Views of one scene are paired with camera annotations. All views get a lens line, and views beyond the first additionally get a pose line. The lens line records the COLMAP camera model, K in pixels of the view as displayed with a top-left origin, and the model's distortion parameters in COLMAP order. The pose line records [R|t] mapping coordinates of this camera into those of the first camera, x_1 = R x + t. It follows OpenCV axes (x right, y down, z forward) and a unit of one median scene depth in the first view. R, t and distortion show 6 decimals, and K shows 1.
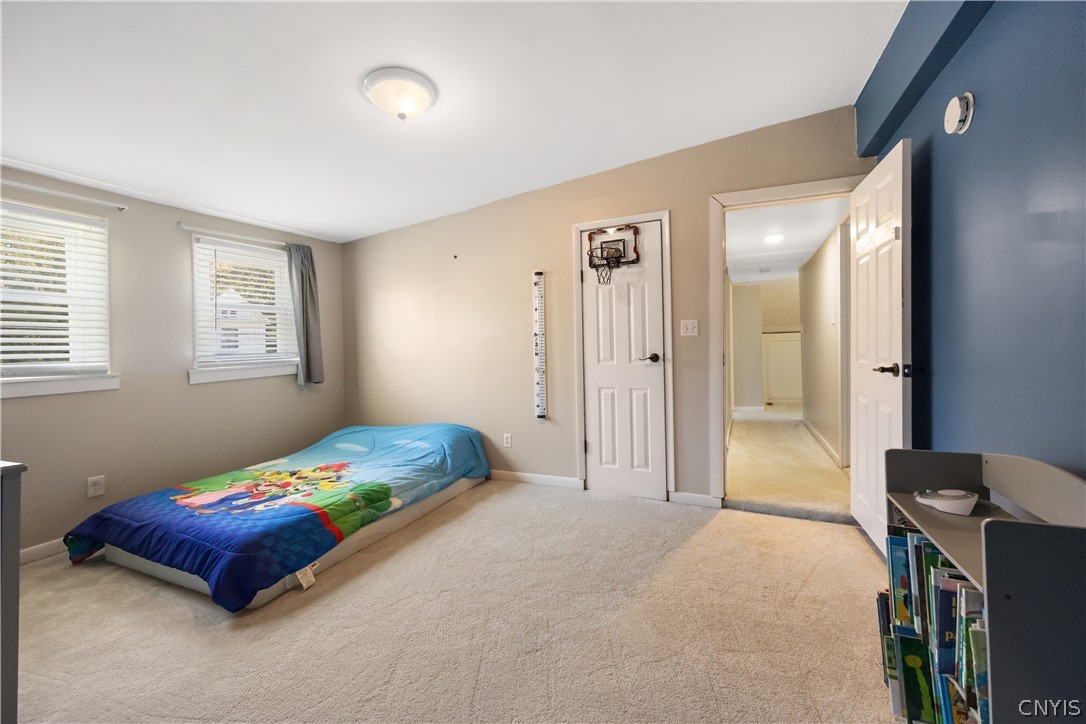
lens RADIAL K [[424.2, 0, 549.5], [0, 424.2, 344.7], [0, 0, 1]] dist [-0.000931, -0.000052]
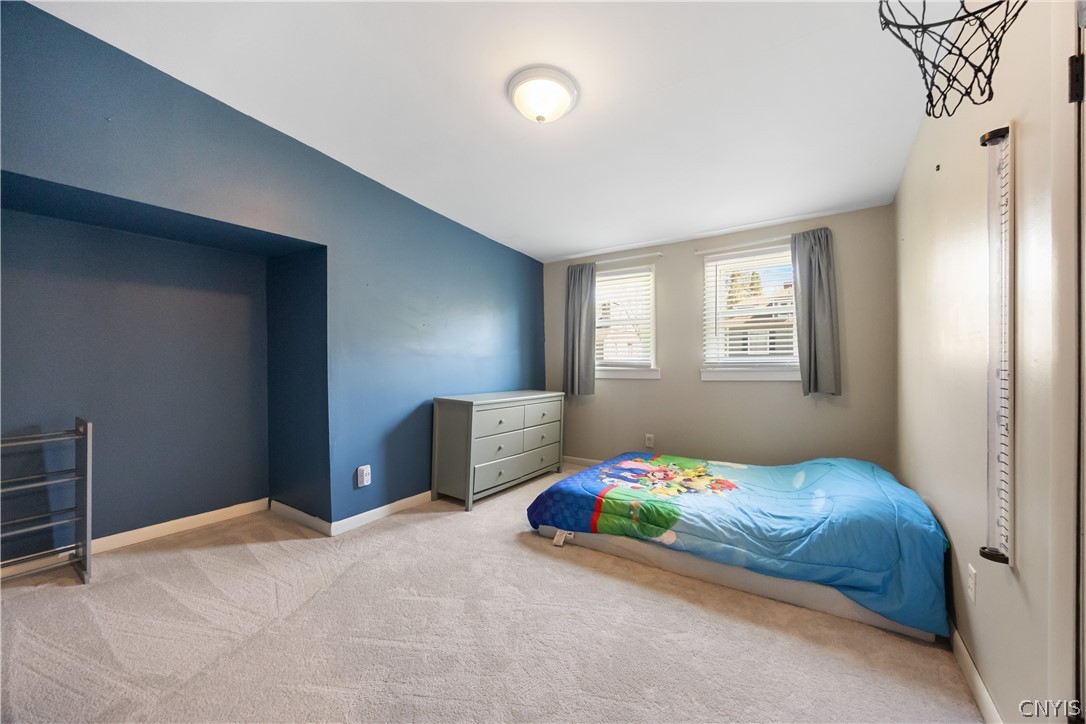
lens RADIAL K [[409.1, 0, 546.0], [0, 409.1, 359.1], [0, 0, 1]] dist [-0.002905, -0.000249]
pose [[-0.167186, 0.024786, -0.985614, 0.454065], [0.013528, 0.999648, 0.022844, -0.002834], [0.985833, -0.009515, -0.167462, 0.873501]]
